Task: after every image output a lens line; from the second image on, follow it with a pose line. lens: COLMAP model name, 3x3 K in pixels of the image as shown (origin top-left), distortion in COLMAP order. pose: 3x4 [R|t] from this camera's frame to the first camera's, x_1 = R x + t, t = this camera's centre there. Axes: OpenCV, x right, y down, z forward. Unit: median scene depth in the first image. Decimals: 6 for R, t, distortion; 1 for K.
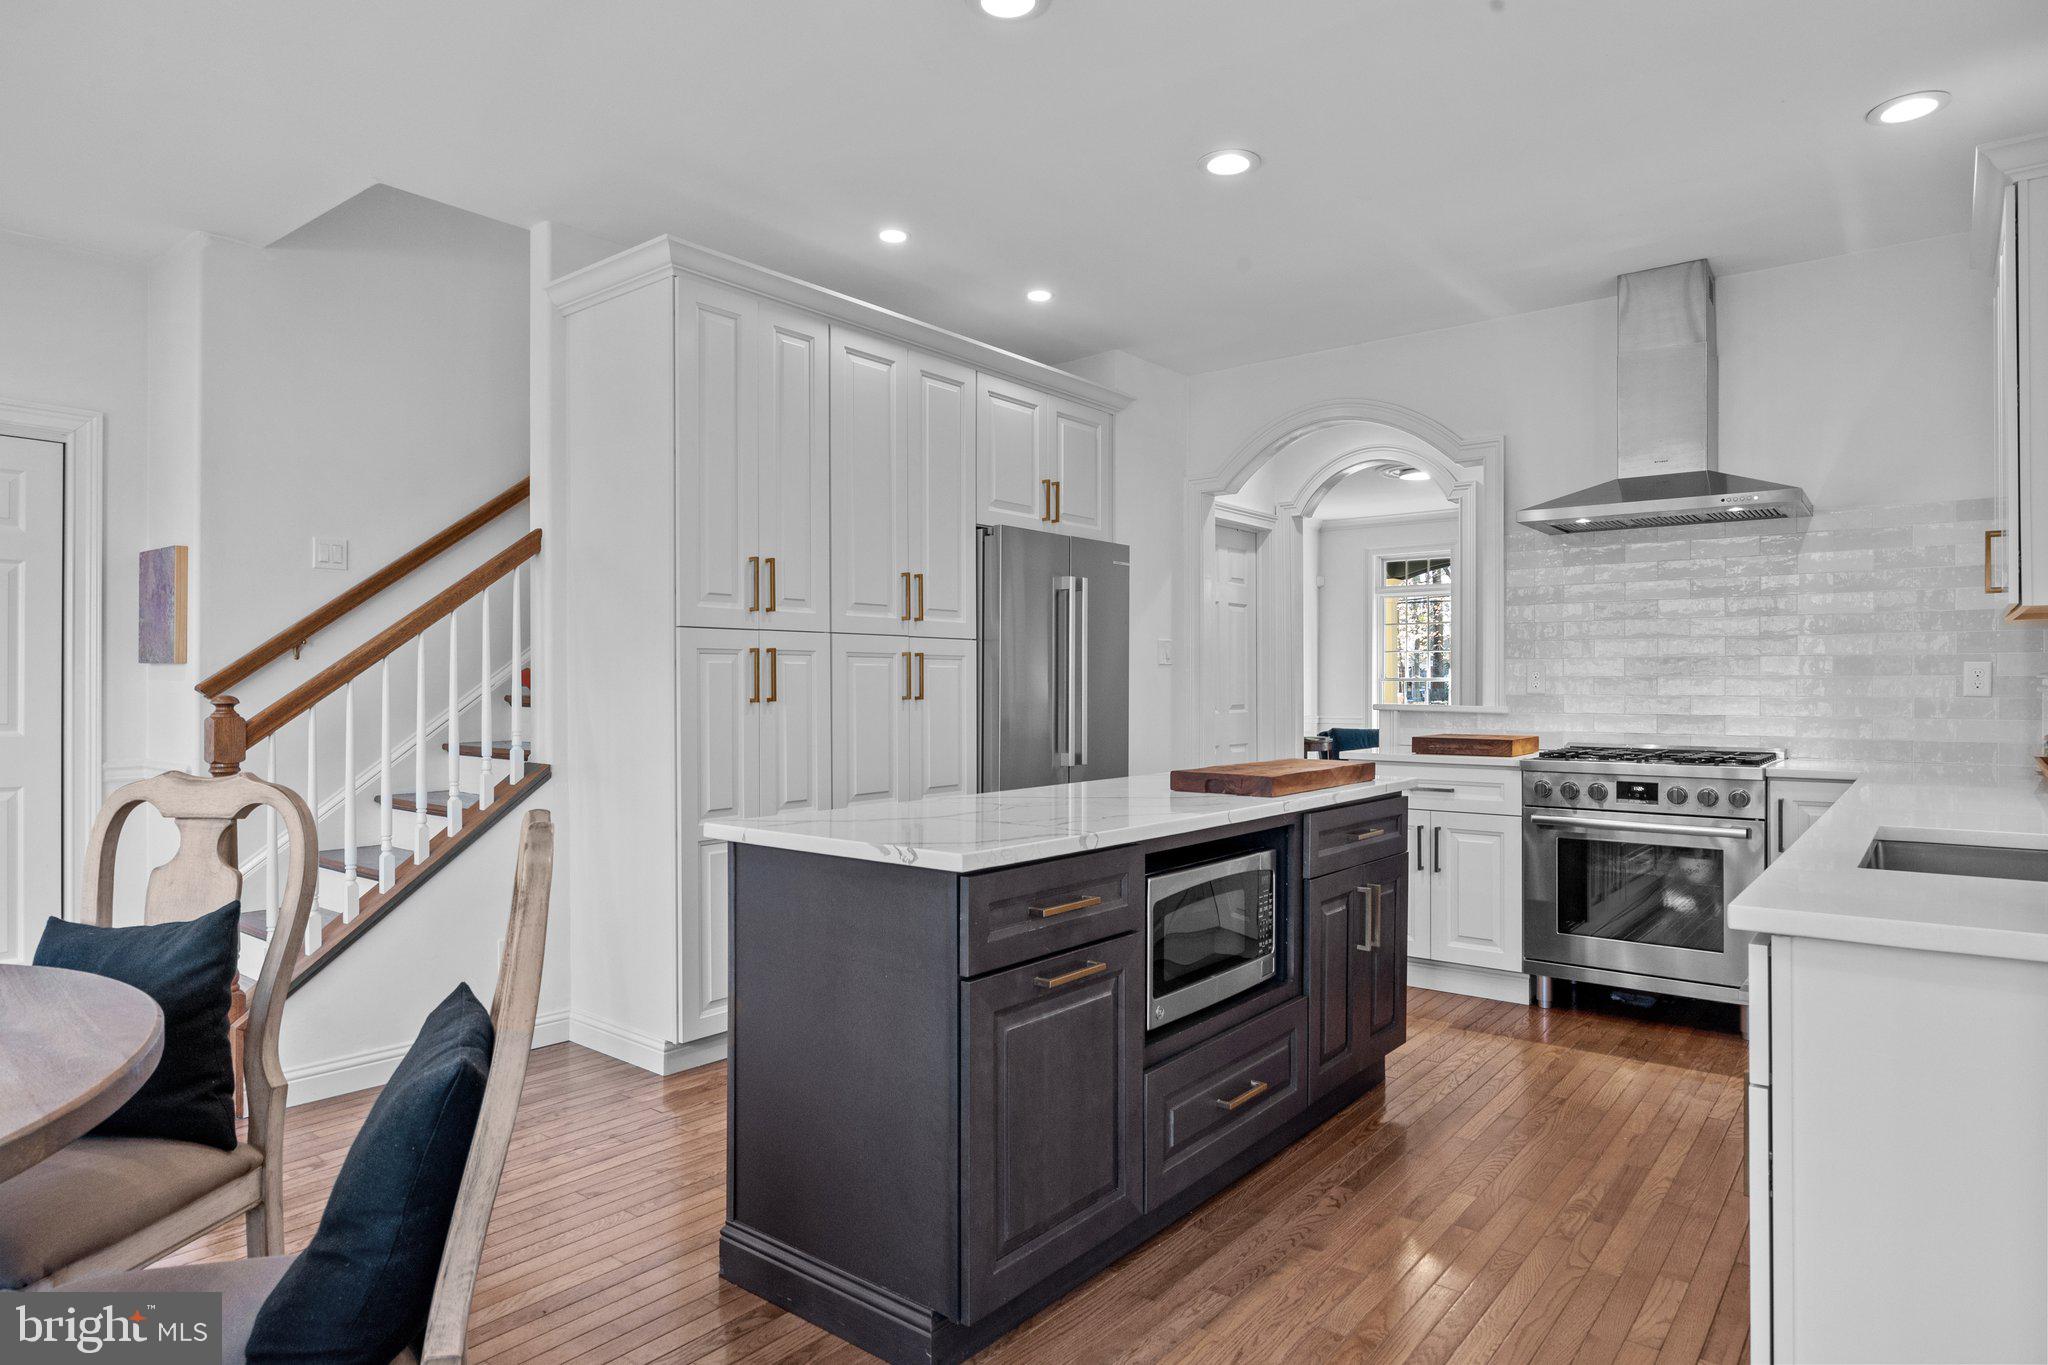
lens RADIAL K [[1157.2, 0, 1027.2], [0, 1157.2, 685.6], [0, 0, 1]] dist [-0.002883, -0.001091]
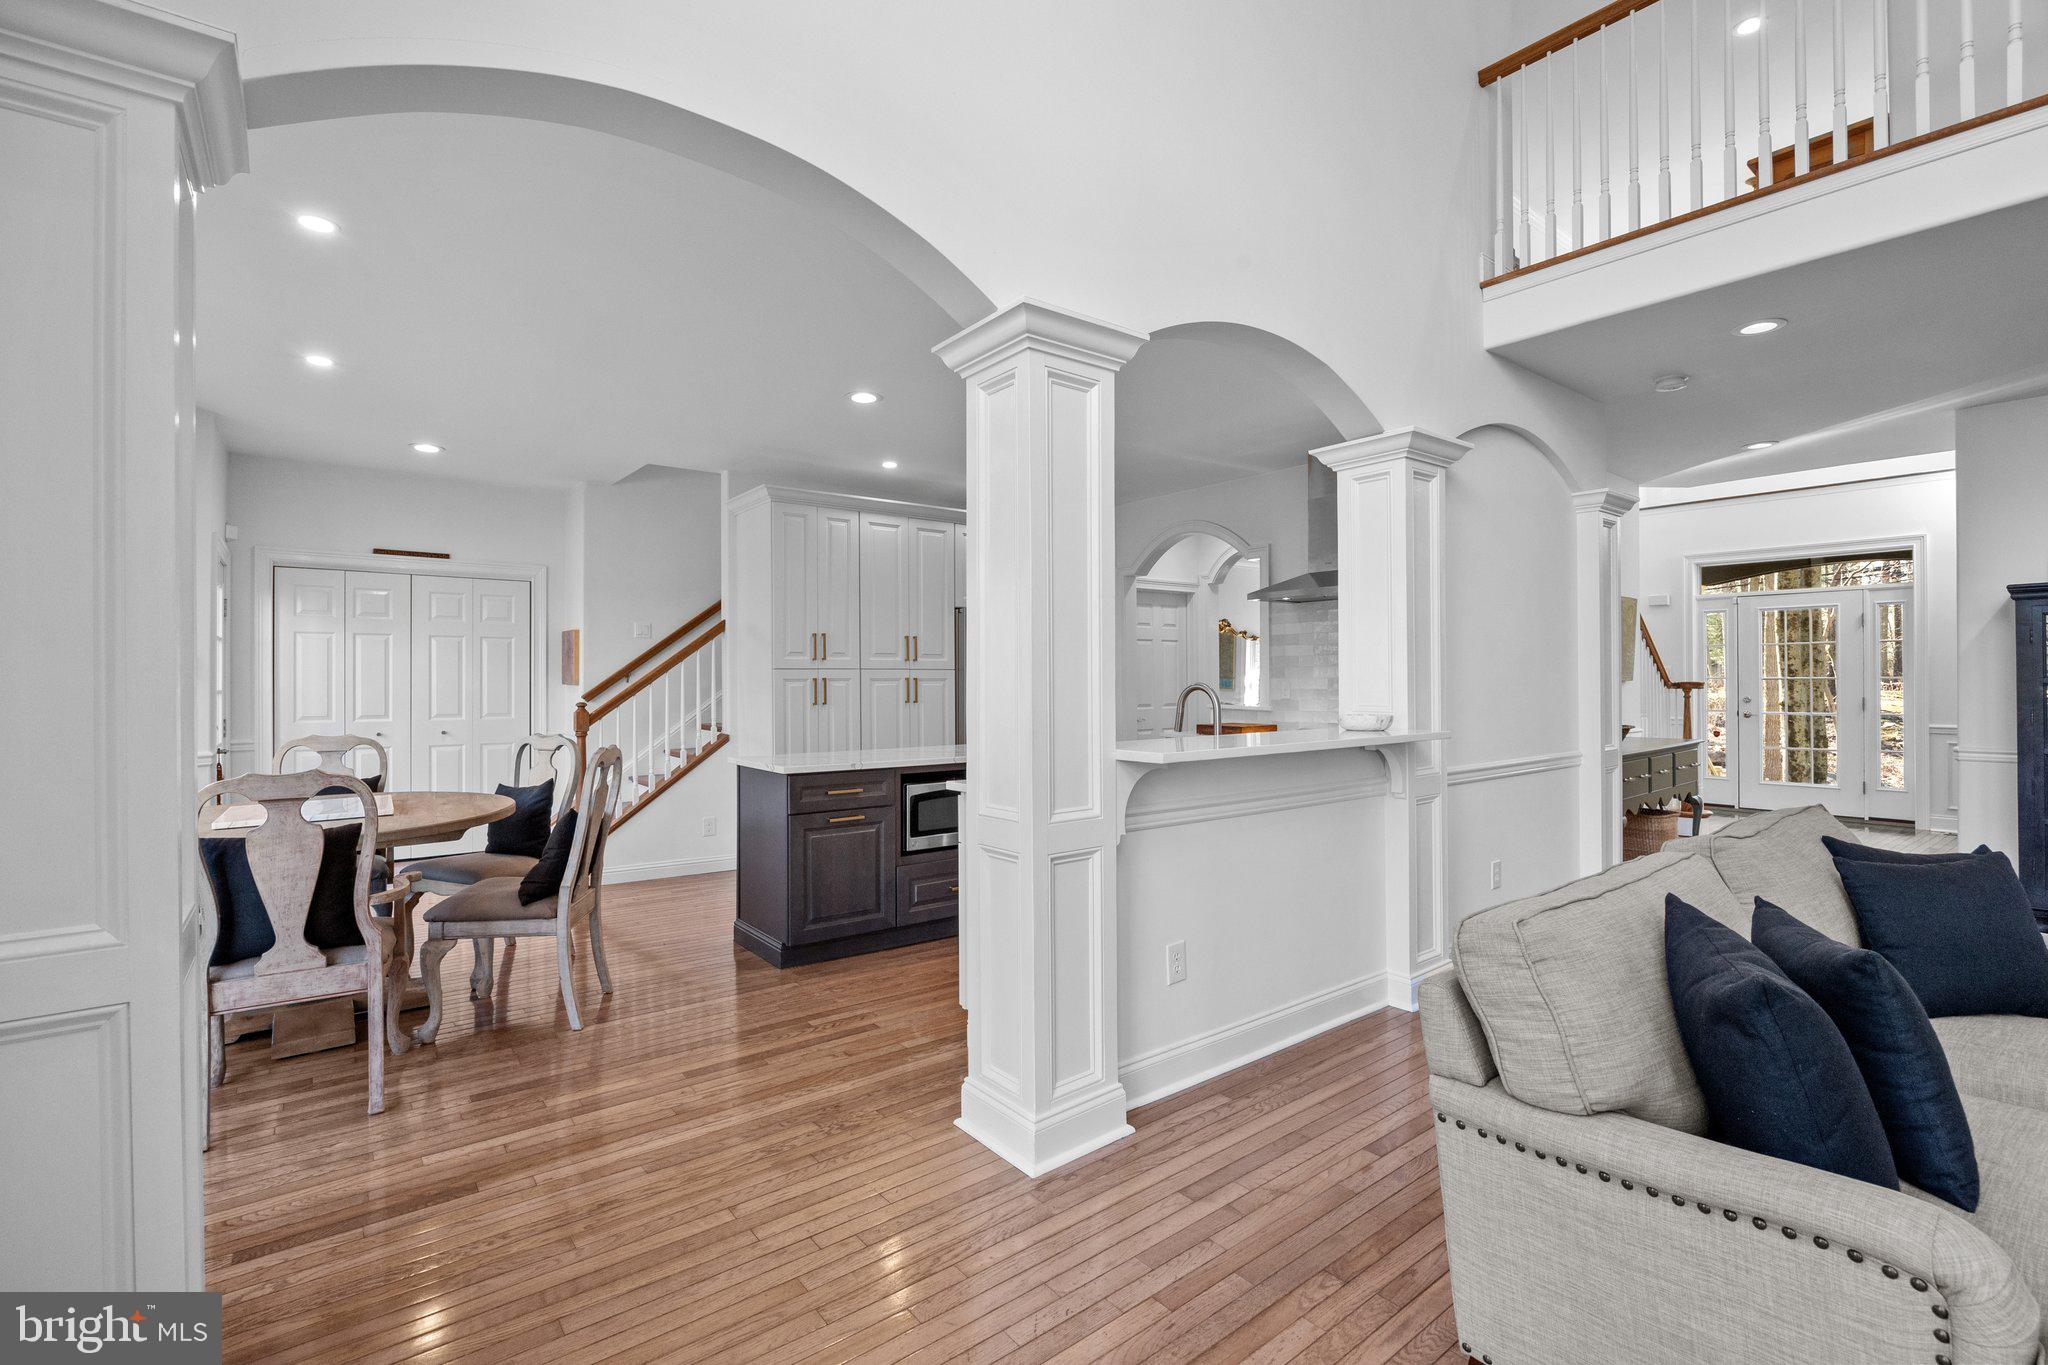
lens RADIAL K [[892.7, 0, 1018.8], [0, 892.7, 681.2], [0, 0, 1]] dist [0.001627, 0.000057]
pose [[0.972253, -0.003200, -0.233912, 0.478400], [0.003116, 0.999995, -0.000730, -0.024863], [0.233913, -0.000019, 0.972258, -0.440269]]
